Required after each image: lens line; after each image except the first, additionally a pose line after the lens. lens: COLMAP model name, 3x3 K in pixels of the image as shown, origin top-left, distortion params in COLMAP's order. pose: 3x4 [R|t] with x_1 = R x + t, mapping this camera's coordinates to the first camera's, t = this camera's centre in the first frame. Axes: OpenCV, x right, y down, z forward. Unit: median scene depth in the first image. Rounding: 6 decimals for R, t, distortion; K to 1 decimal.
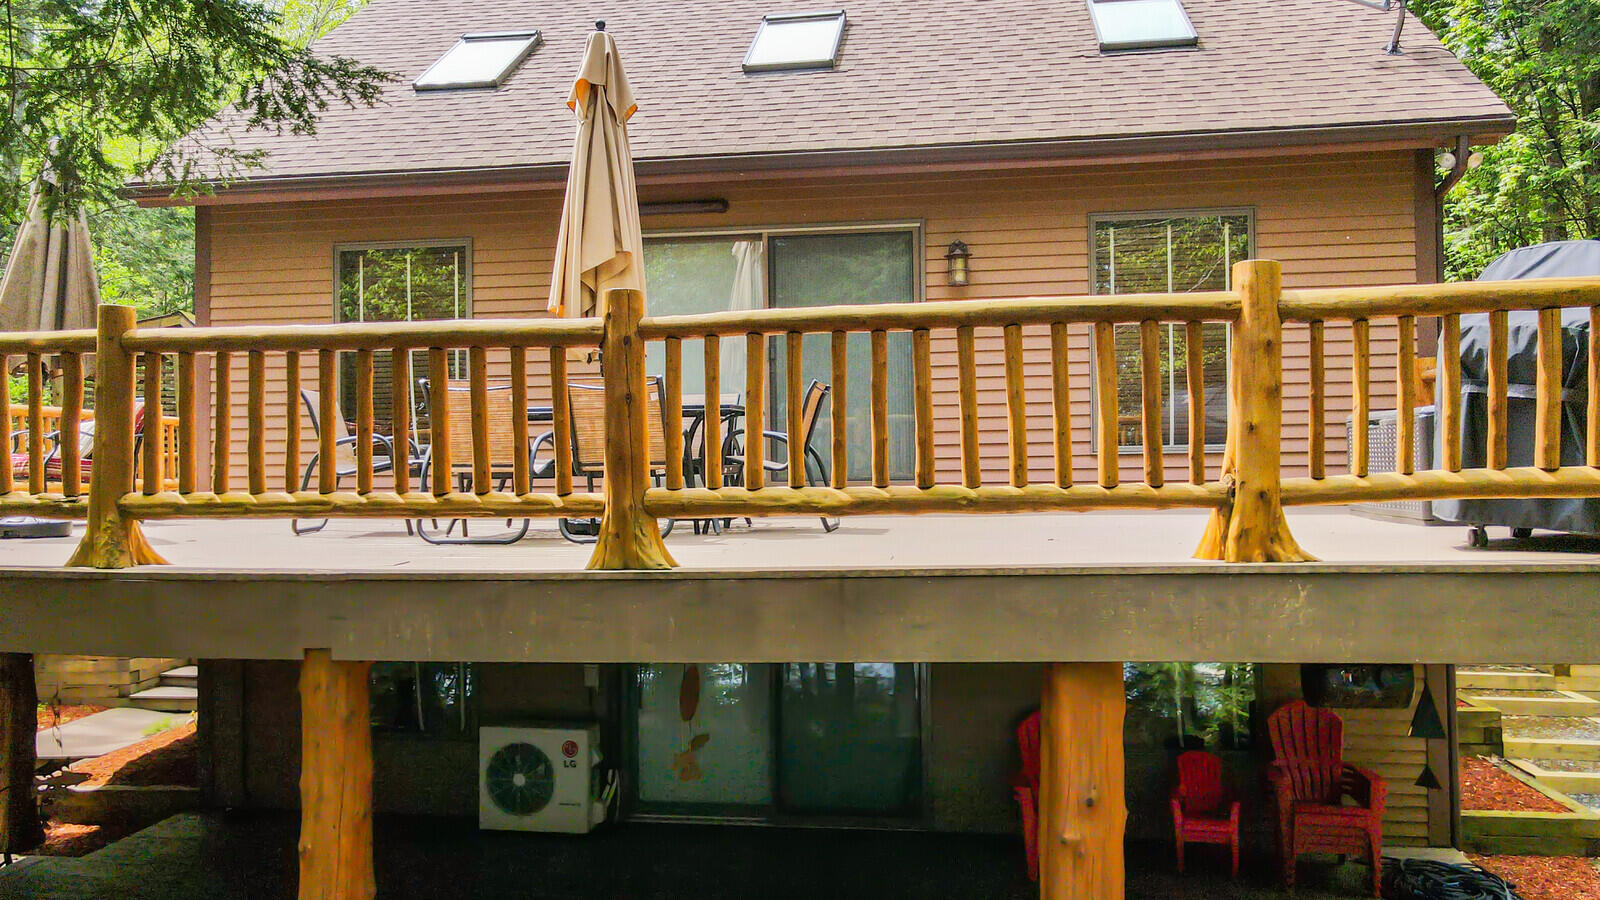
lens RADIAL K [[1161.7, 0, 797.6], [0, 1161.7, 440.6], [0, 0, 1]] dist [-0.010877, 0.000784]
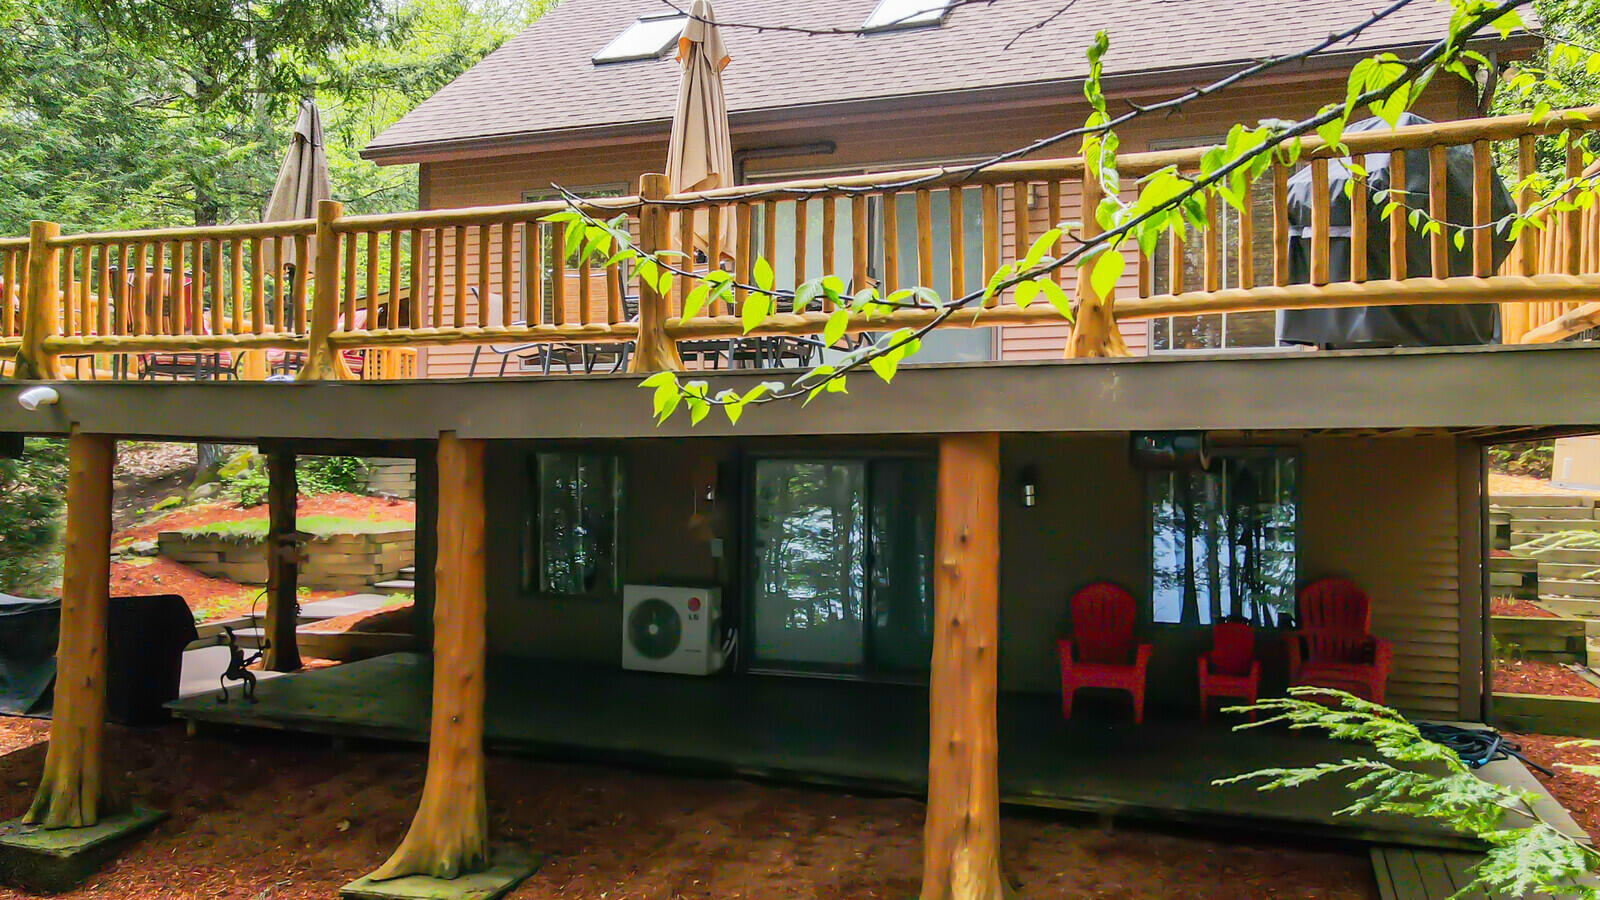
lens RADIAL K [[1161.7, 0, 786.6], [0, 1161.7, 419.4], [0, 0, 1]] dist [-0.010877, 0.000784]
pose [[0.979328, 0.014488, -0.201762, 0.268919], [-0.014969, 0.999888, -0.000859, 0.149235], [0.201726, 0.003861, 0.979434, -0.305309]]
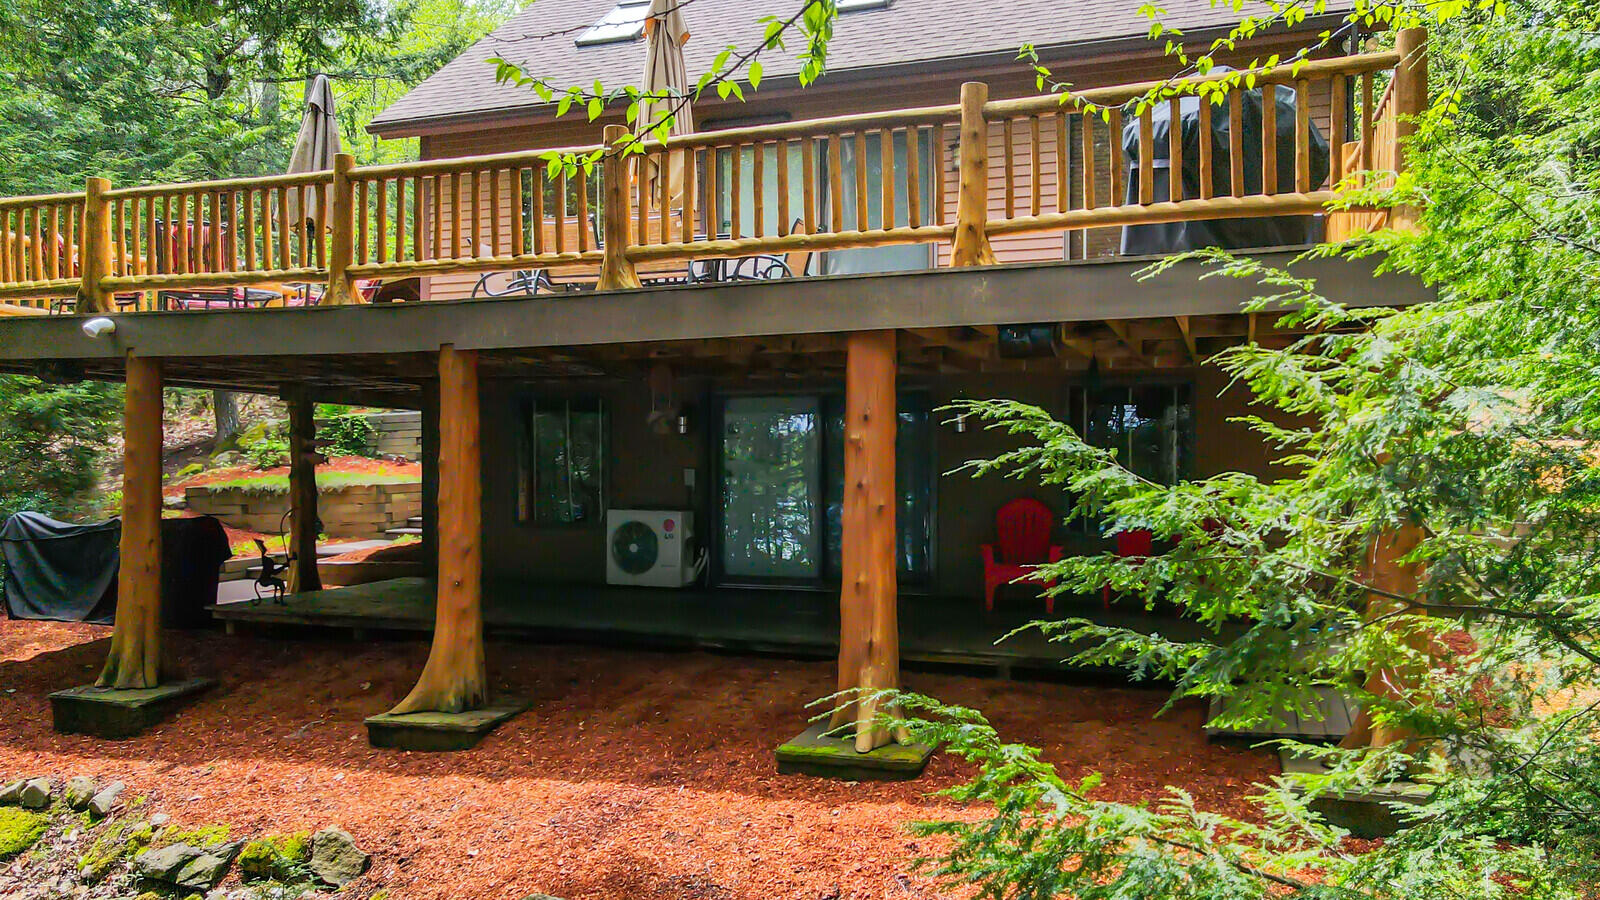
lens RADIAL K [[1161.7, 0, 795.8], [0, 1161.7, 458.1], [0, 0, 1]] dist [-0.010877, 0.000784]
pose [[0.979982, 0.013250, -0.198645, 0.412858], [-0.007028, 0.999463, 0.031992, 0.272102], [0.198962, -0.029955, 0.979549, -0.559522]]
